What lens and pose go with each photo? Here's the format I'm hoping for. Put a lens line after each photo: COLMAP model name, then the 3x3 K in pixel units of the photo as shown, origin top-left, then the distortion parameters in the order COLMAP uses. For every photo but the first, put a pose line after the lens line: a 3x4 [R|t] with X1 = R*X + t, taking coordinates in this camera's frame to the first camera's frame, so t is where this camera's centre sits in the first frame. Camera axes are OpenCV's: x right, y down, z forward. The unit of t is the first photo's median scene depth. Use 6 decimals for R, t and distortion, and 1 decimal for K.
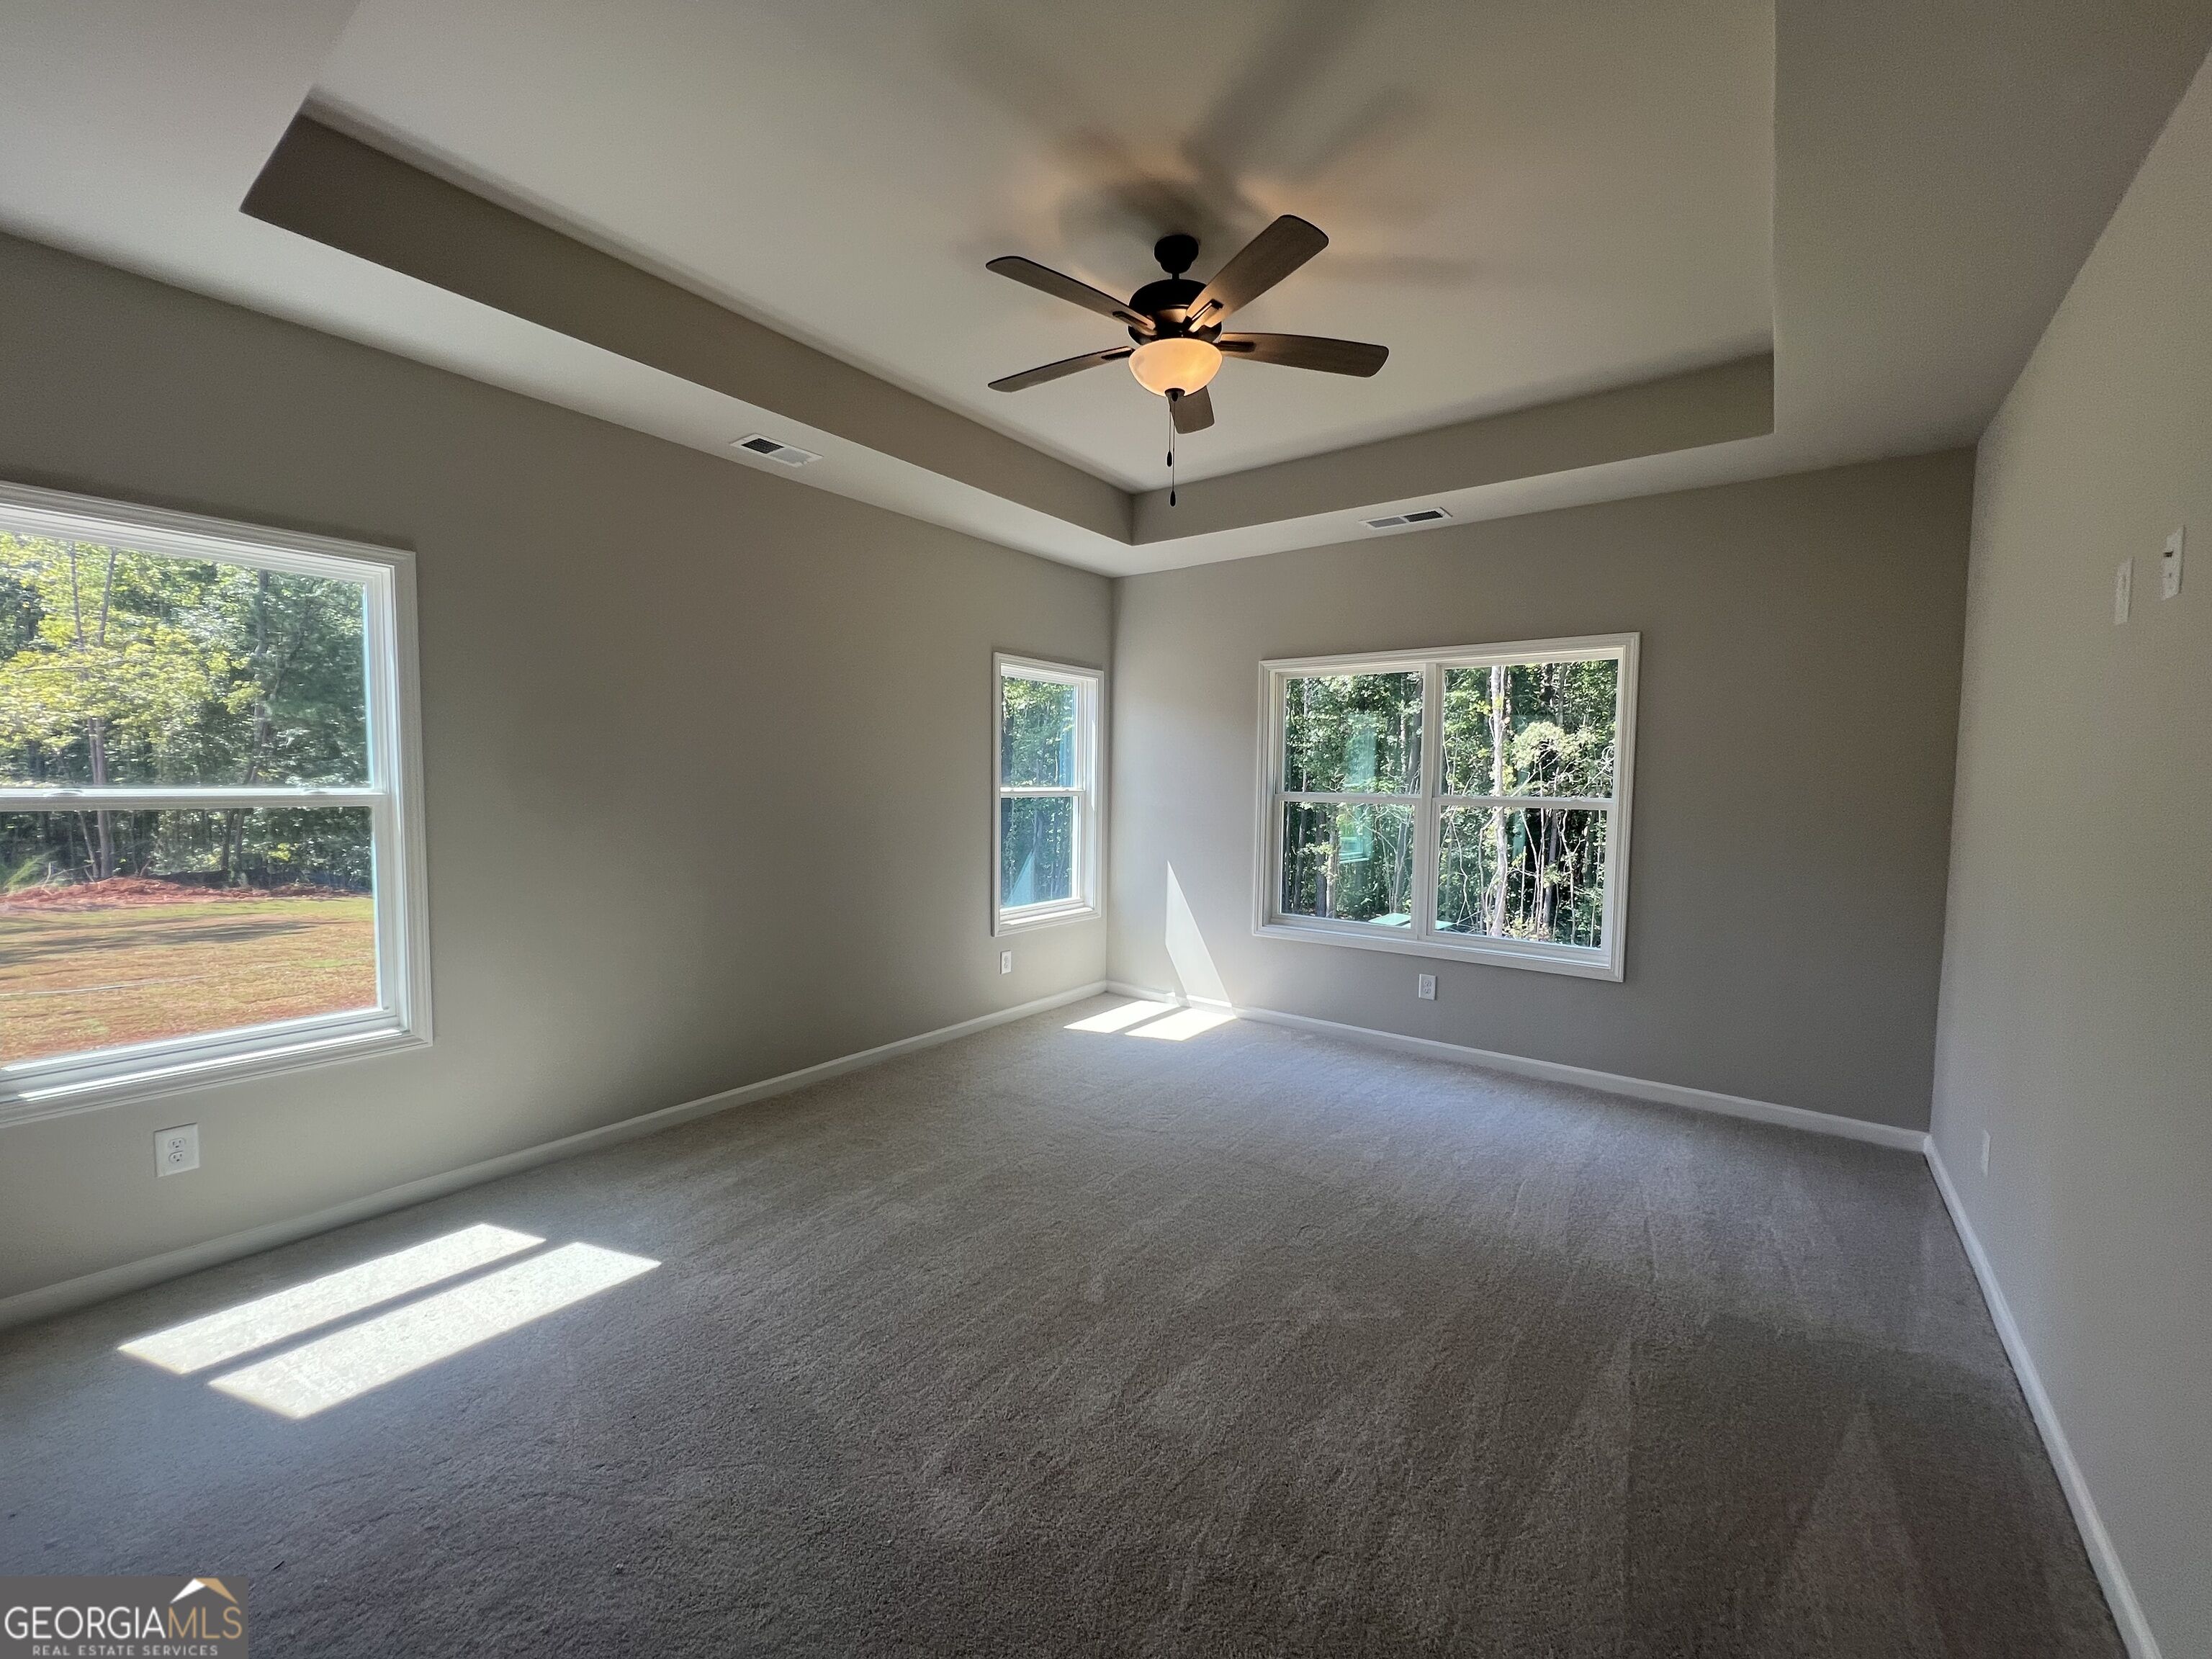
lens RADIAL K [[889.8, 0, 1104.1], [0, 889.8, 828.5], [0, 0, 1]] dist [-0.002540, 0.001045]
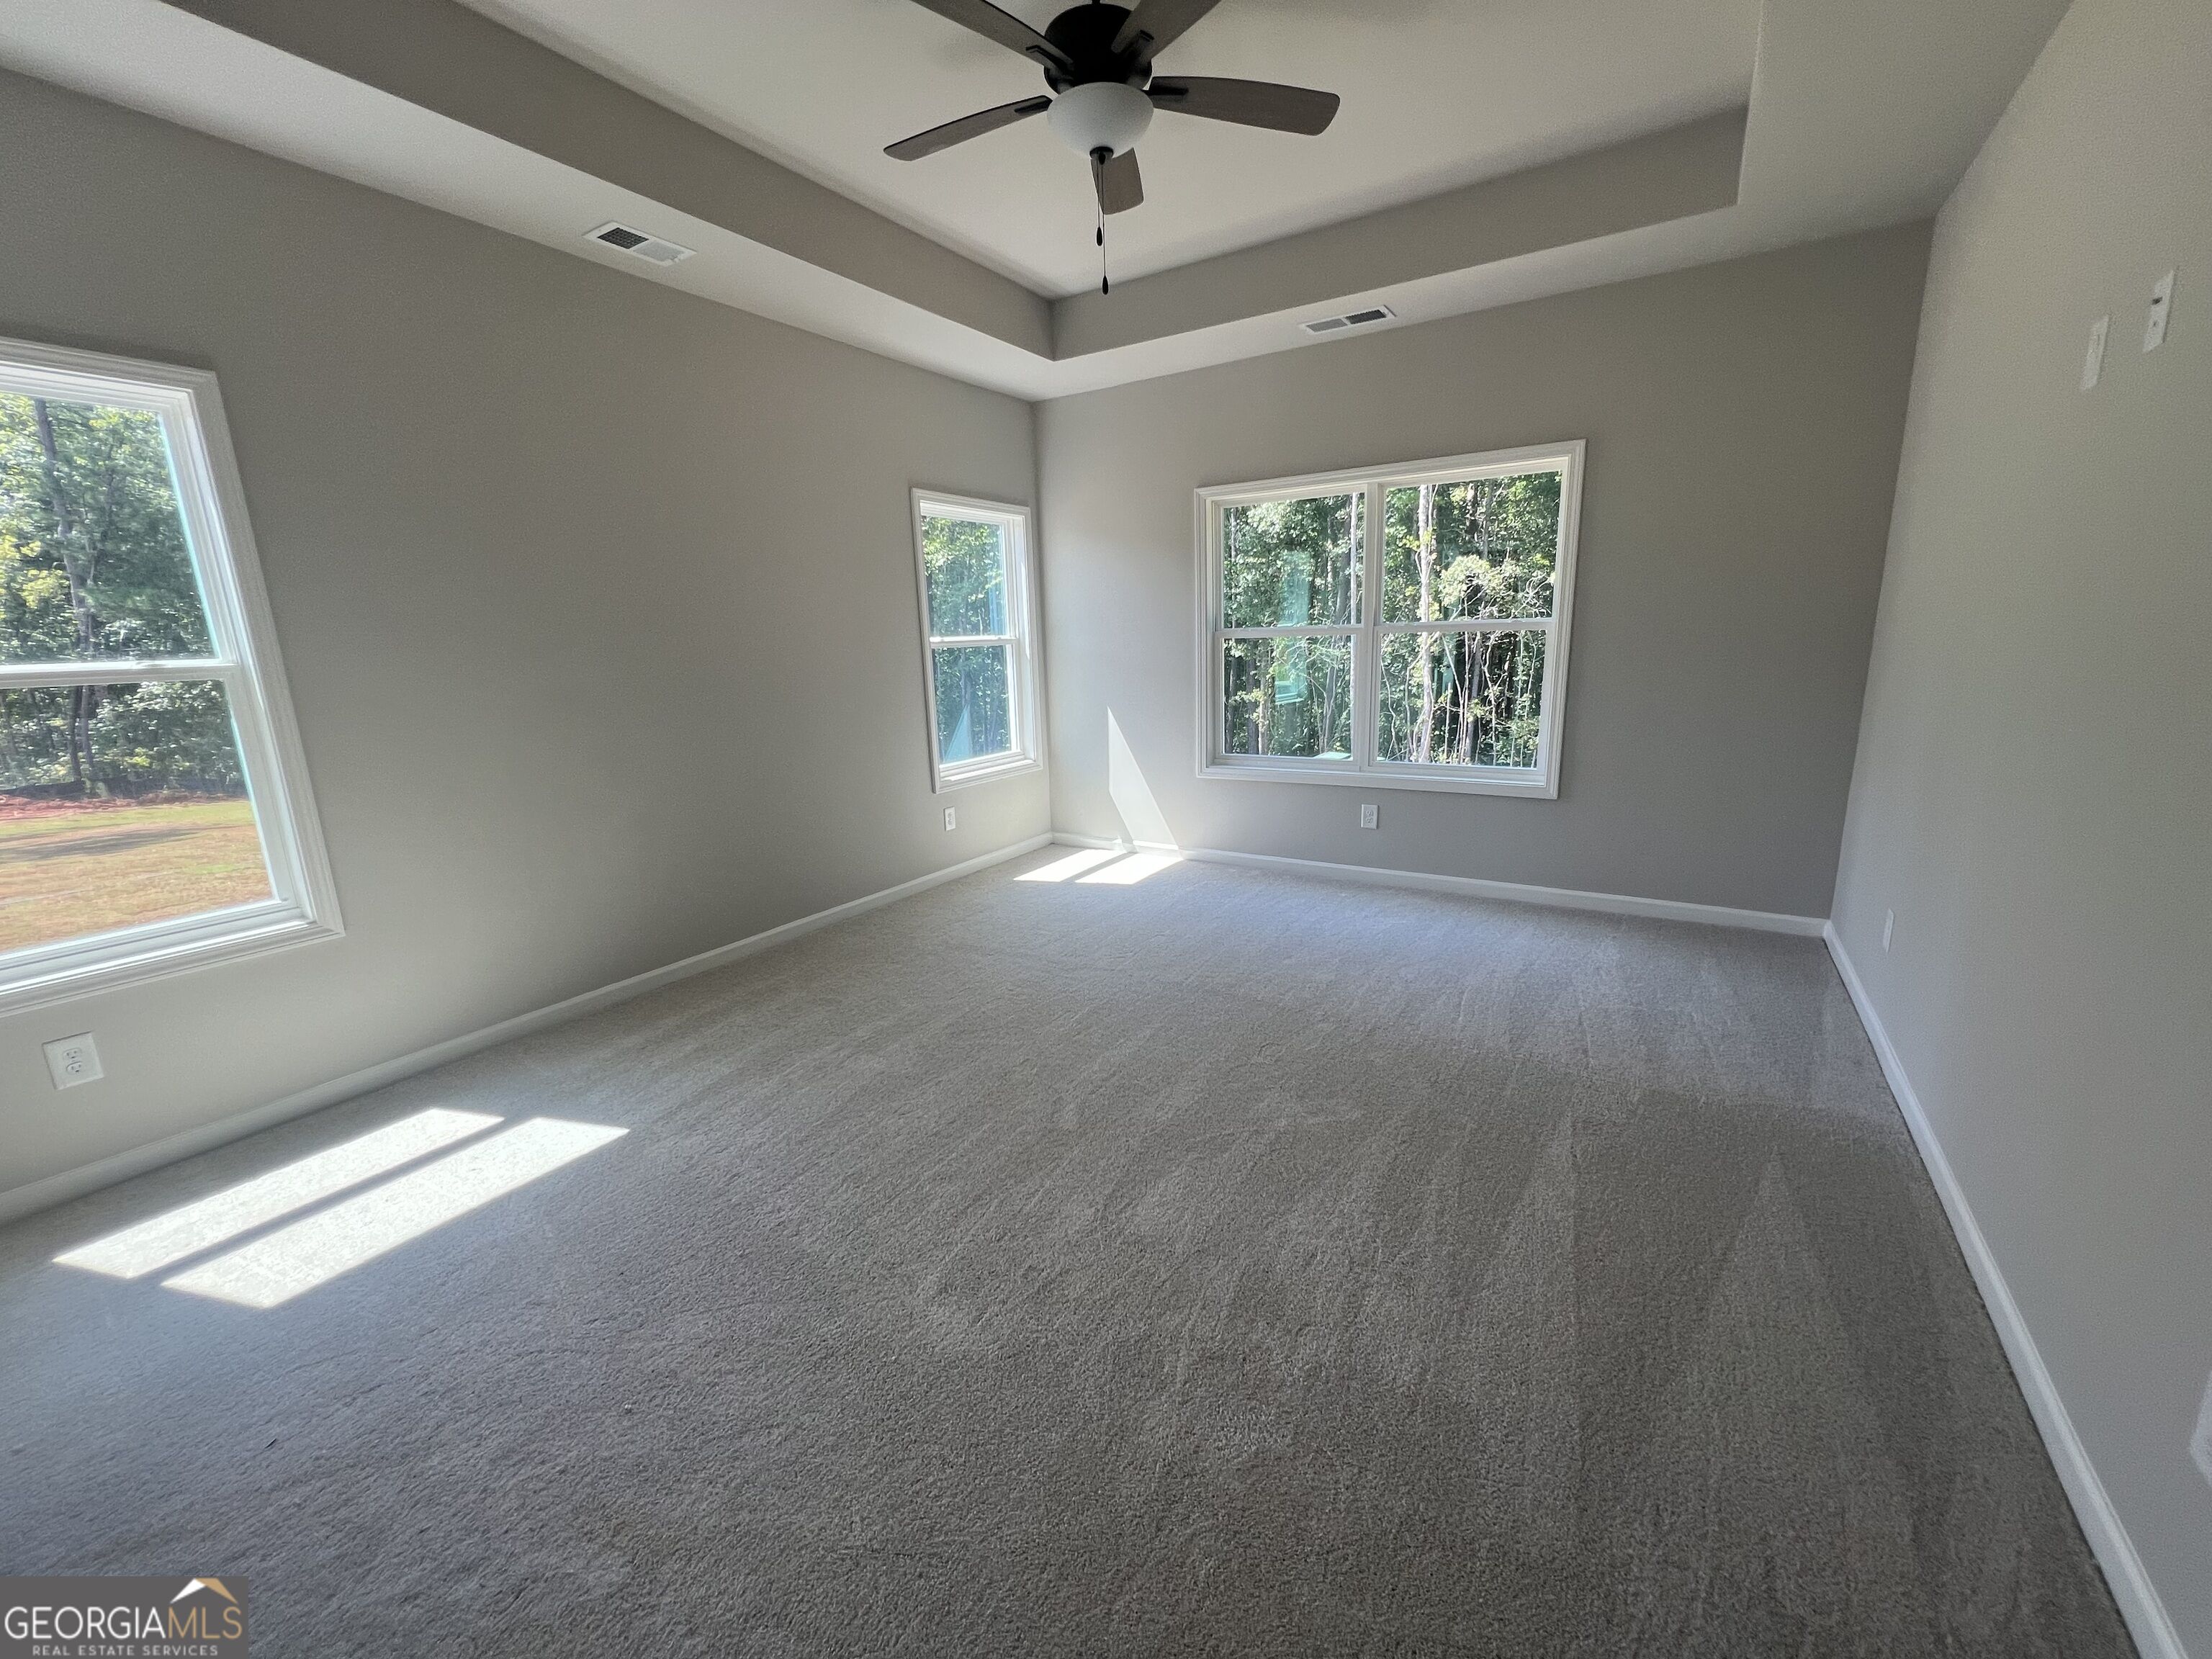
lens RADIAL K [[889.8, 0, 1104.1], [0, 889.8, 828.5], [0, 0, 1]] dist [-0.002540, 0.001045]
pose [[0.995605, -0.061316, 0.070790, -0.016208], [0.049474, 0.986143, 0.158351, 0.020742], [-0.079518, -0.154152, 0.984842, 0.027282]]
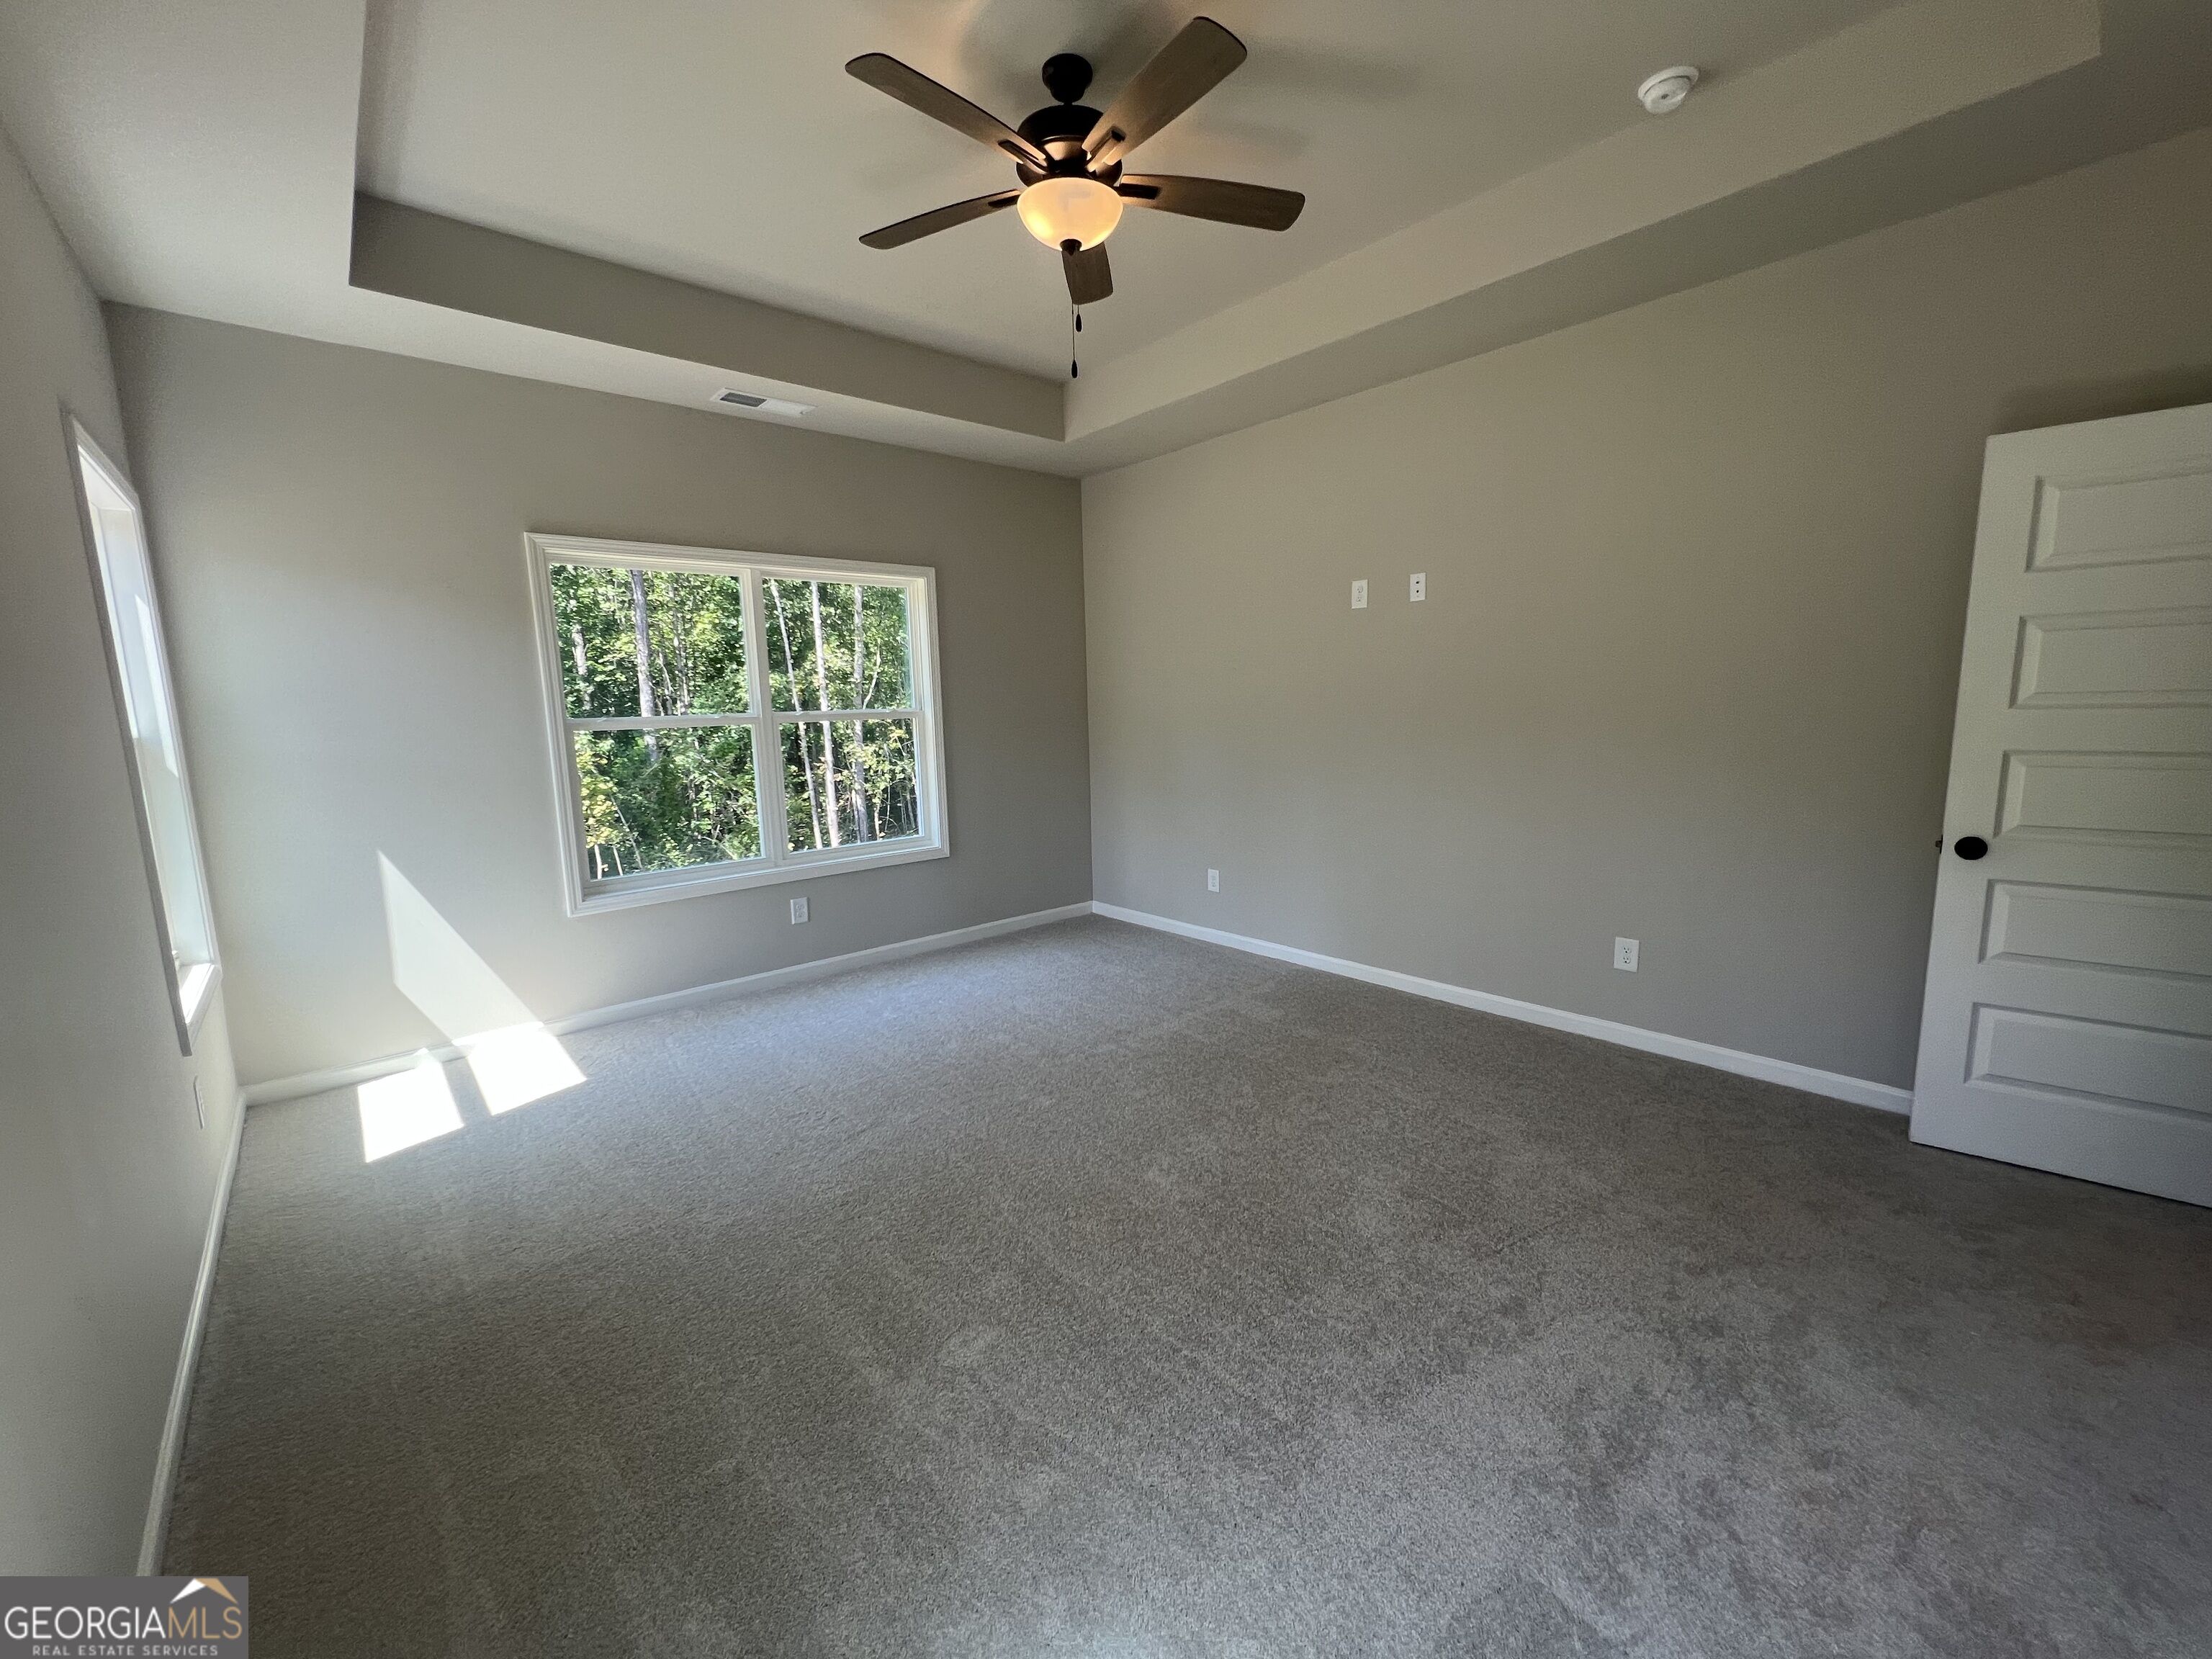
lens RADIAL K [[889.8, 0, 1104.1], [0, 889.8, 828.5], [0, 0, 1]] dist [-0.002540, 0.001045]
pose [[0.197563, -0.160581, 0.967048, -0.678710], [0.085261, 0.985568, 0.146238, -0.033793], [-0.976575, 0.053560, 0.208403, 0.636350]]
